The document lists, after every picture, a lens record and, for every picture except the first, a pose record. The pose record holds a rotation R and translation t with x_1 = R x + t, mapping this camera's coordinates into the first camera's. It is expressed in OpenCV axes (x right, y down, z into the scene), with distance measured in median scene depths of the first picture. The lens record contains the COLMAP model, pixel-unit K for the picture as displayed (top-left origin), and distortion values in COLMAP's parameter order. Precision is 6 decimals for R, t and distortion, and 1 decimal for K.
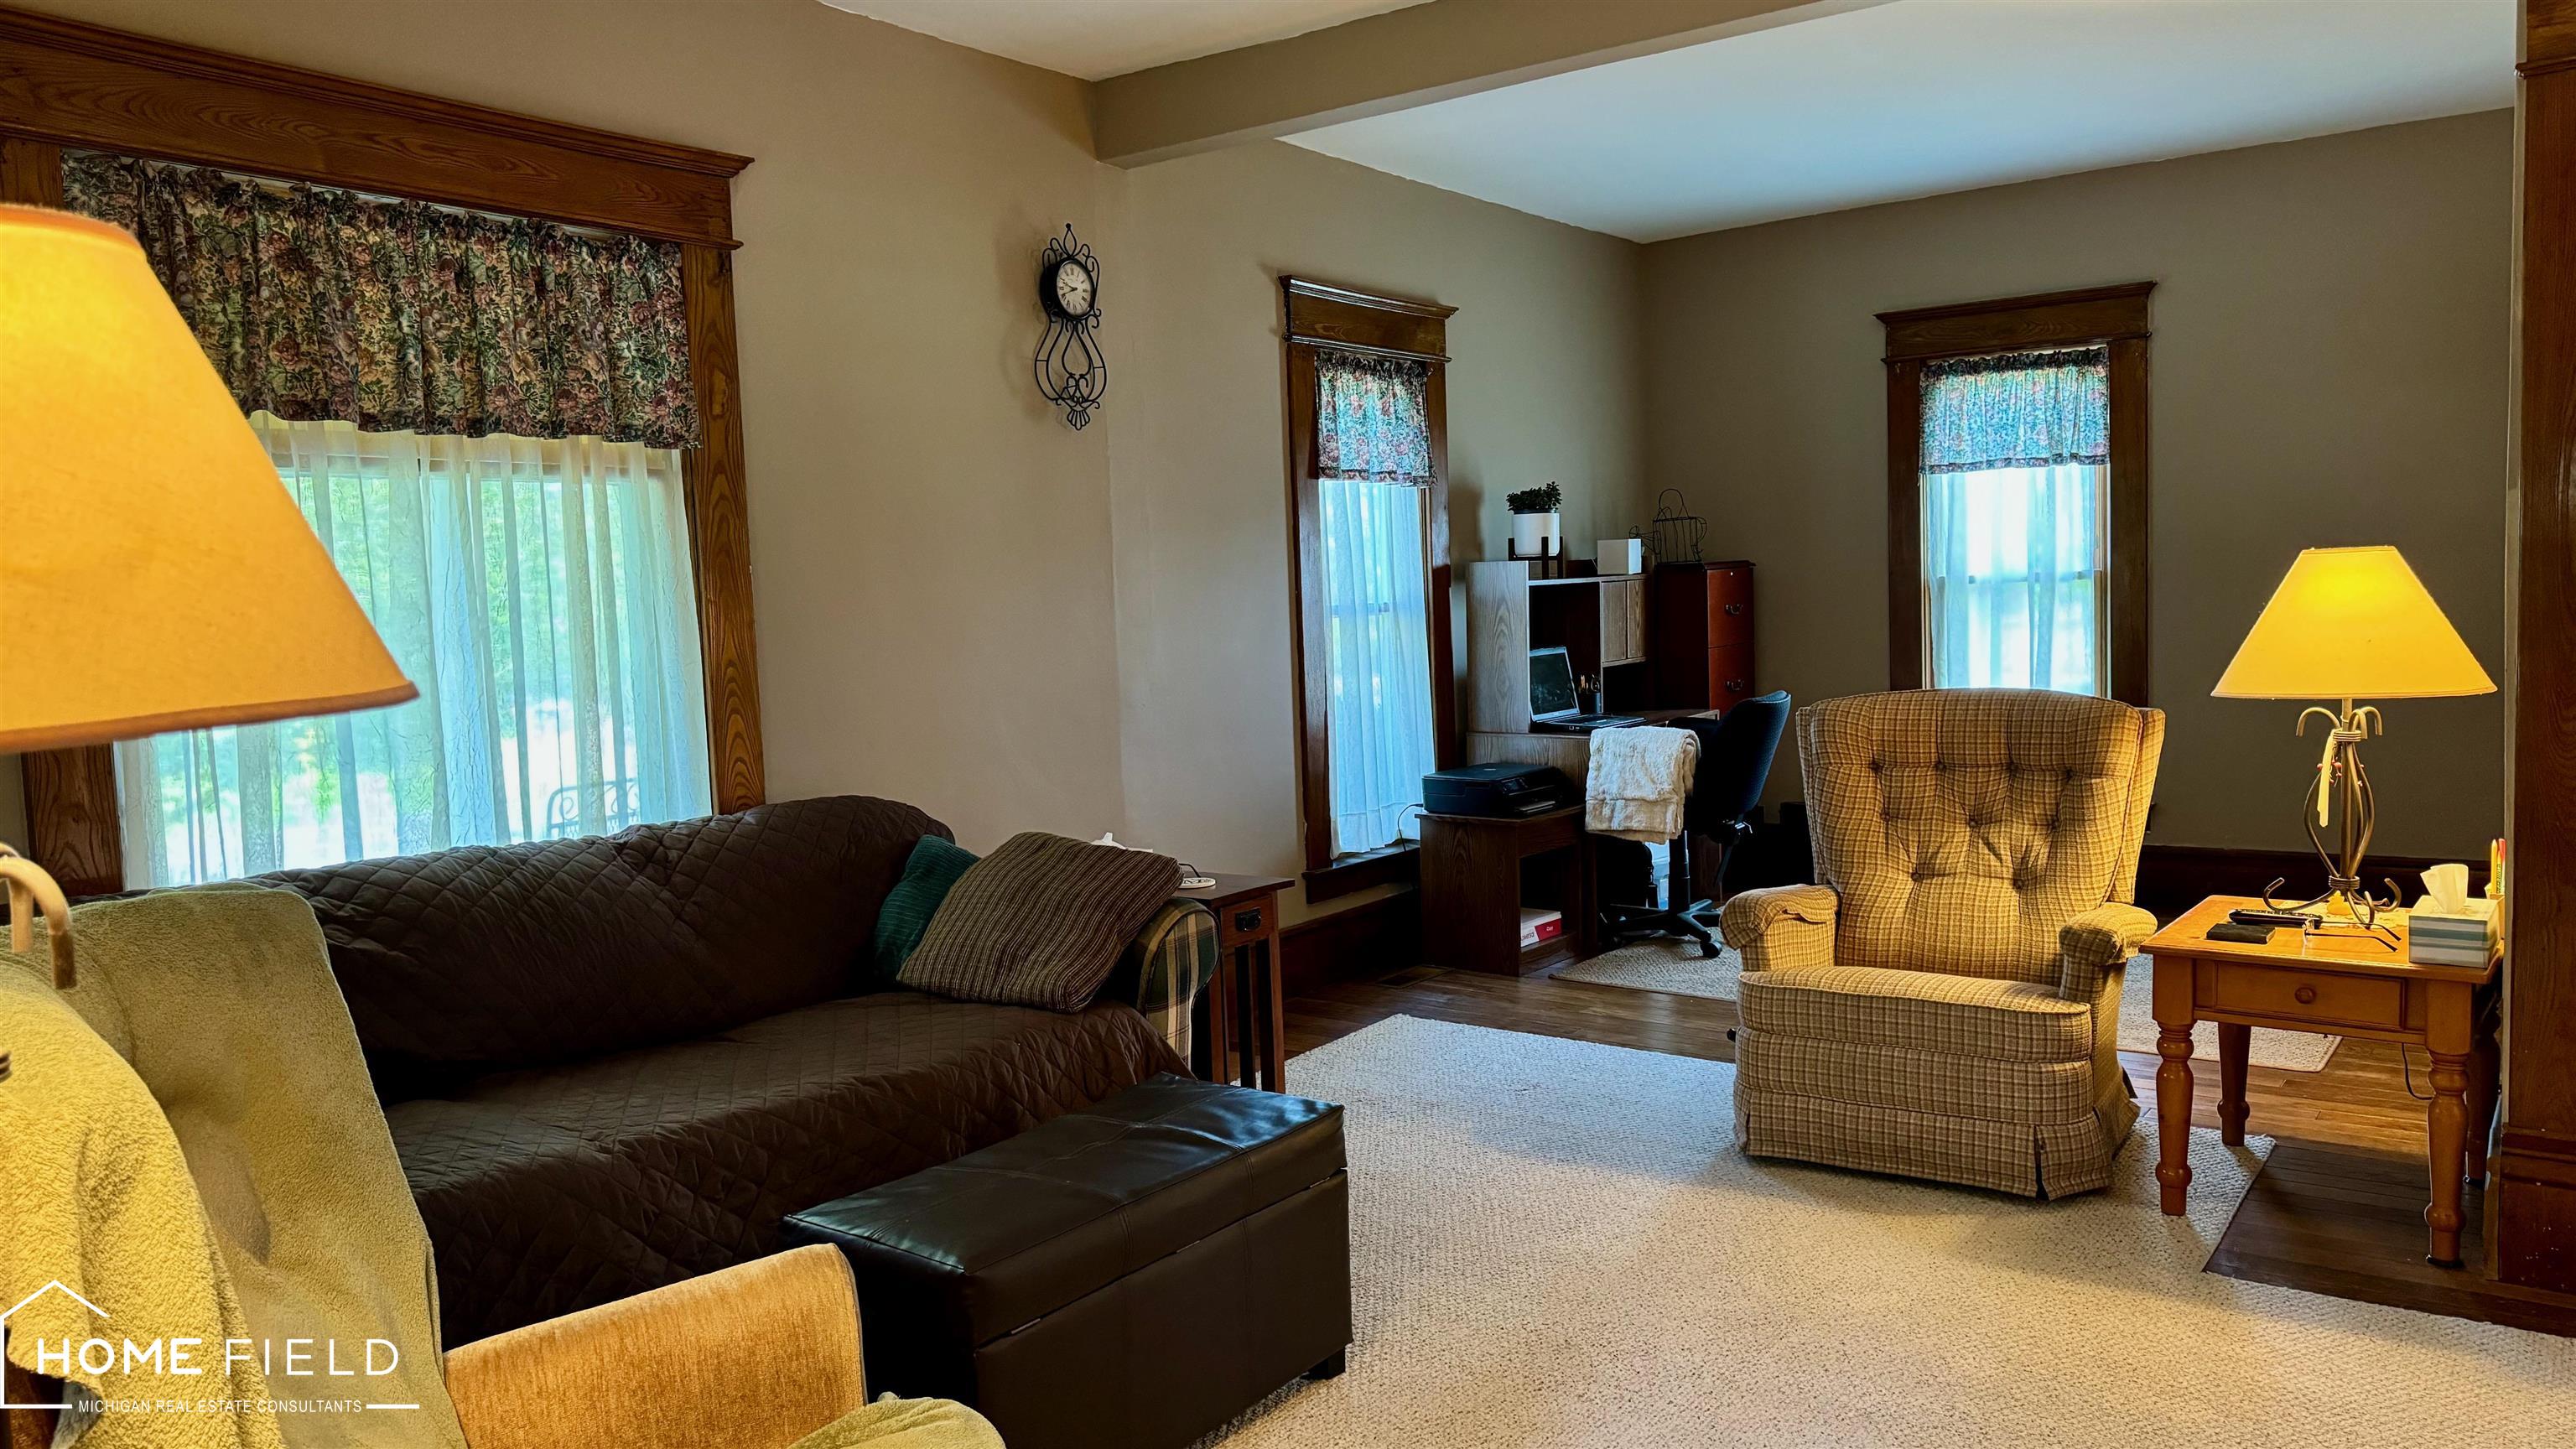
lens RADIAL K [[1783.0, 0, 1288.0], [0, 1783.0, 724.5], [0, 0, 1]] dist [0.158017, -0.353470]
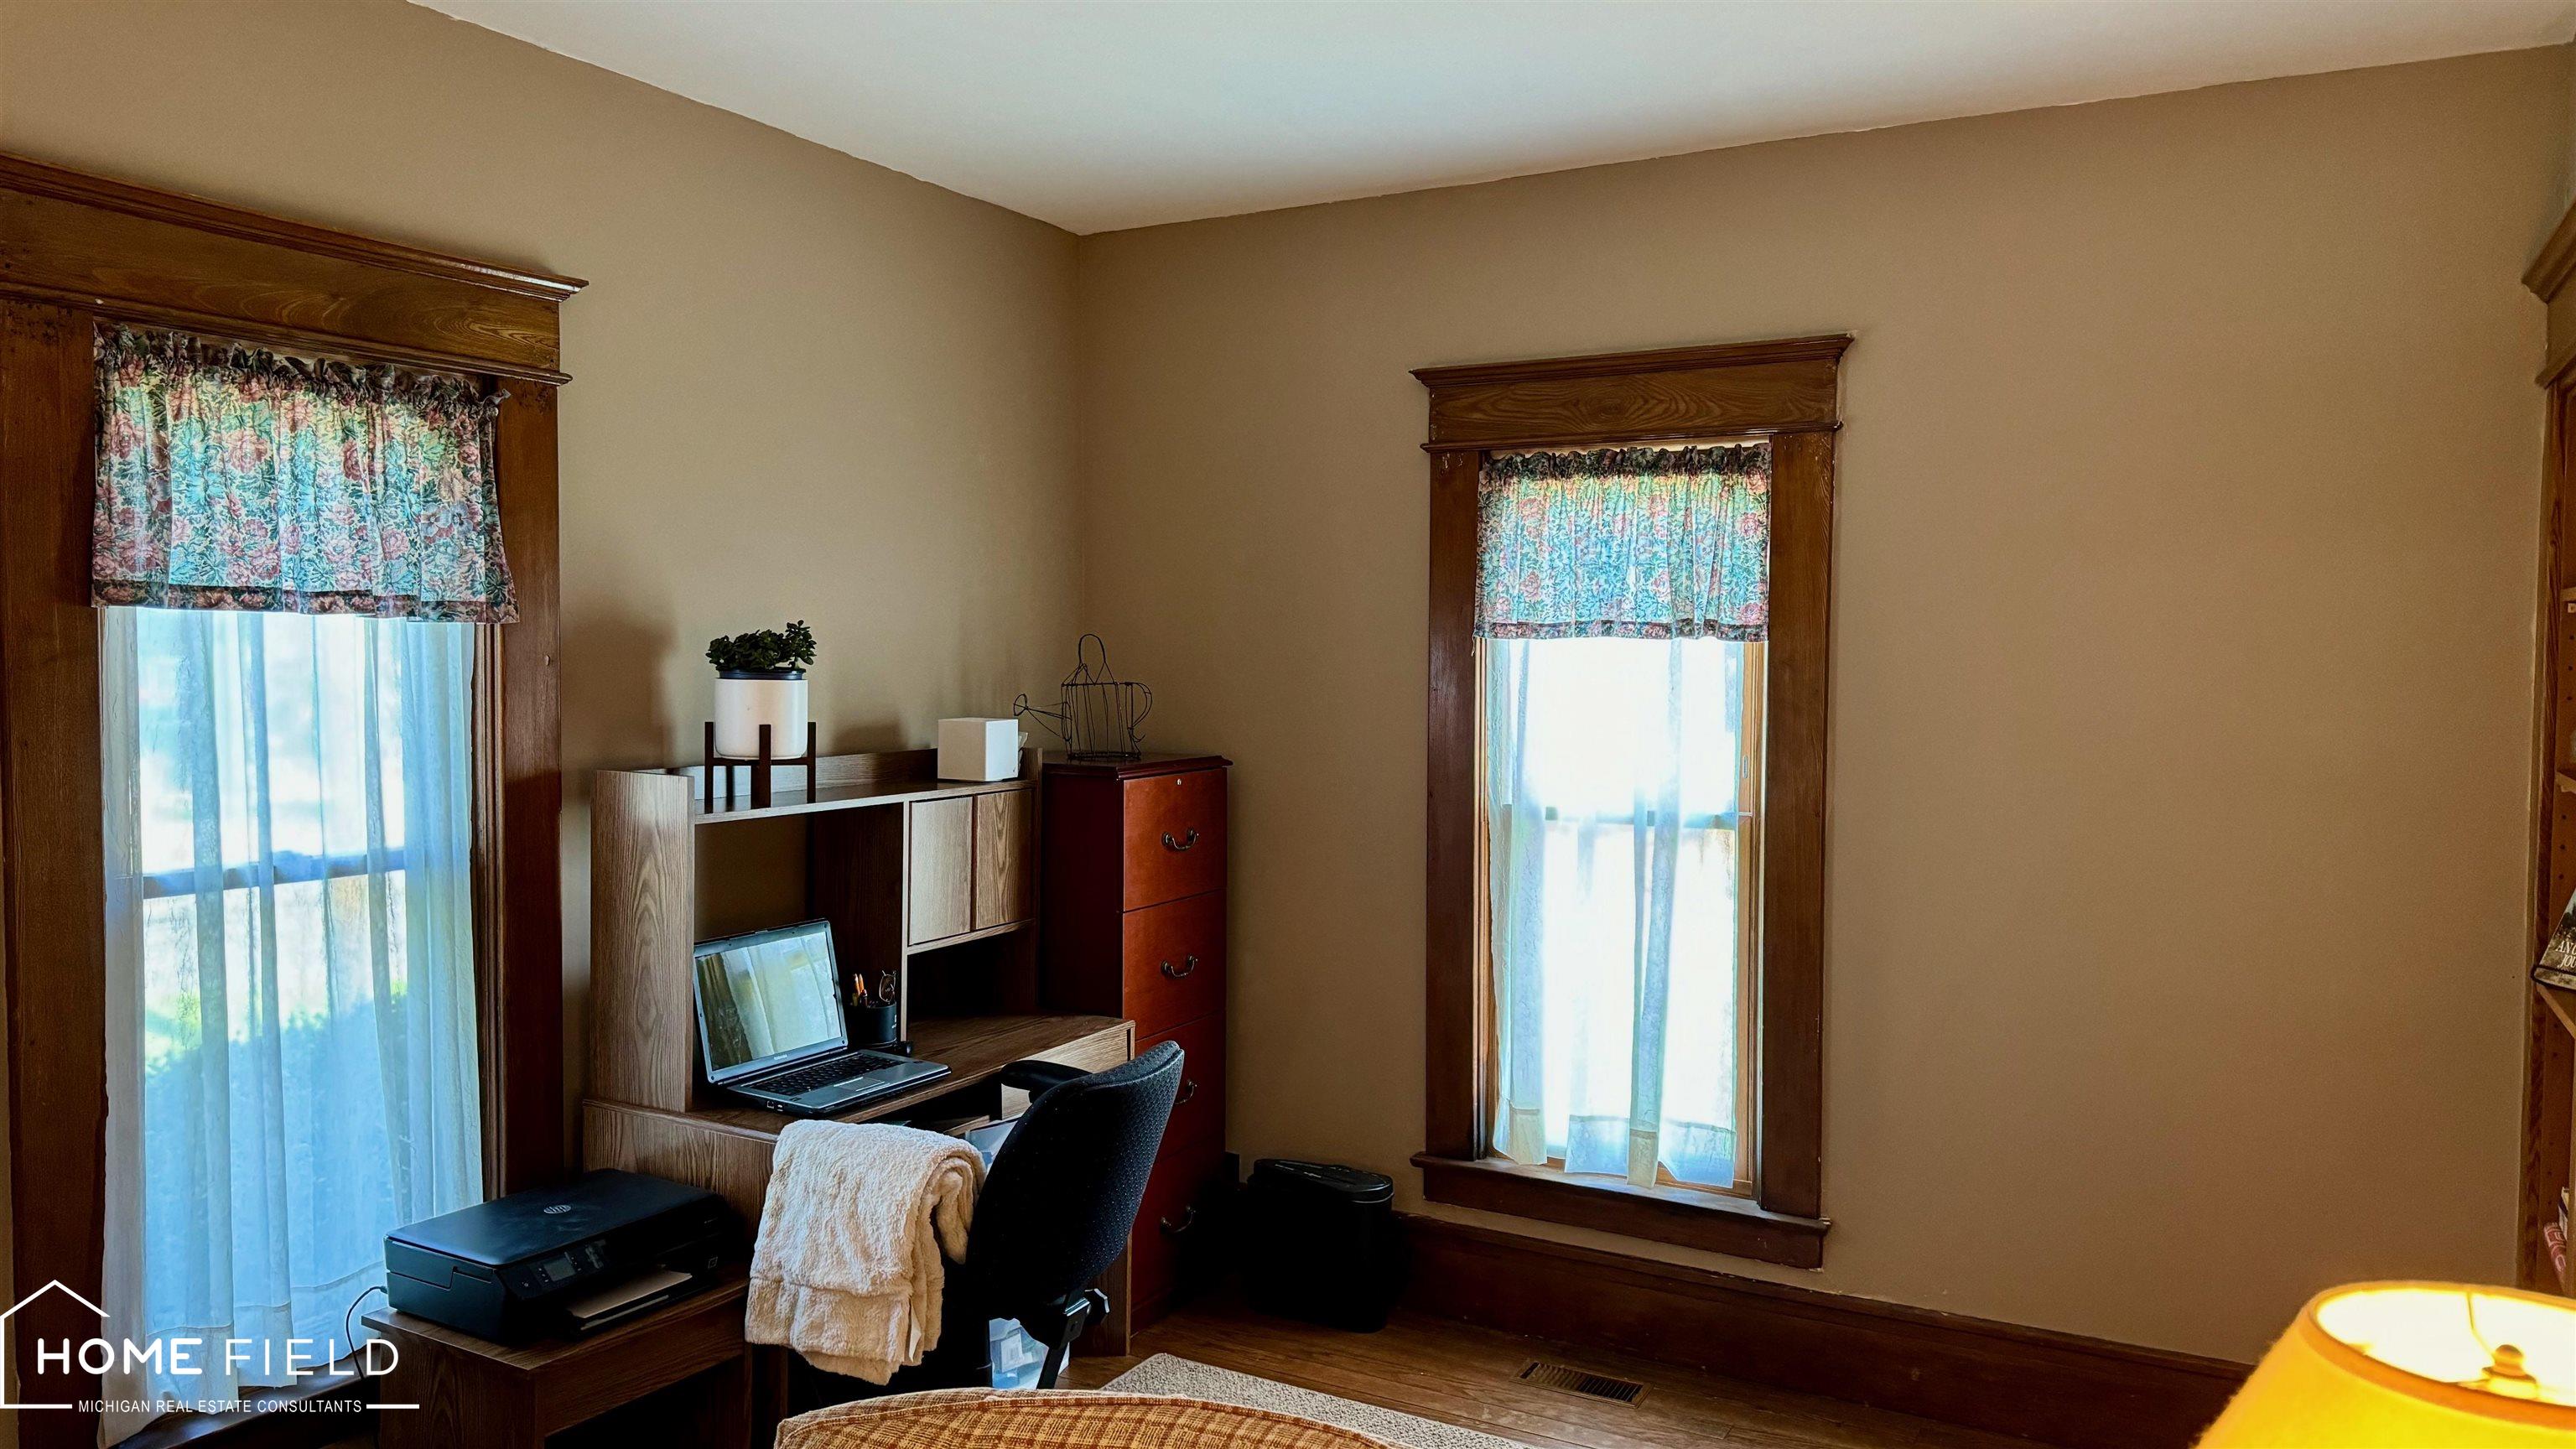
lens RADIAL K [[1783.0, 0, 1288.0], [0, 1783.0, 724.5], [0, 0, 1]] dist [0.158017, -0.353470]
pose [[0.989872, 0.041989, 0.135608, 0.217886], [-0.036363, 0.998383, -0.043701, -0.084581], [-0.137223, 0.038327, 0.989798, 0.438548]]
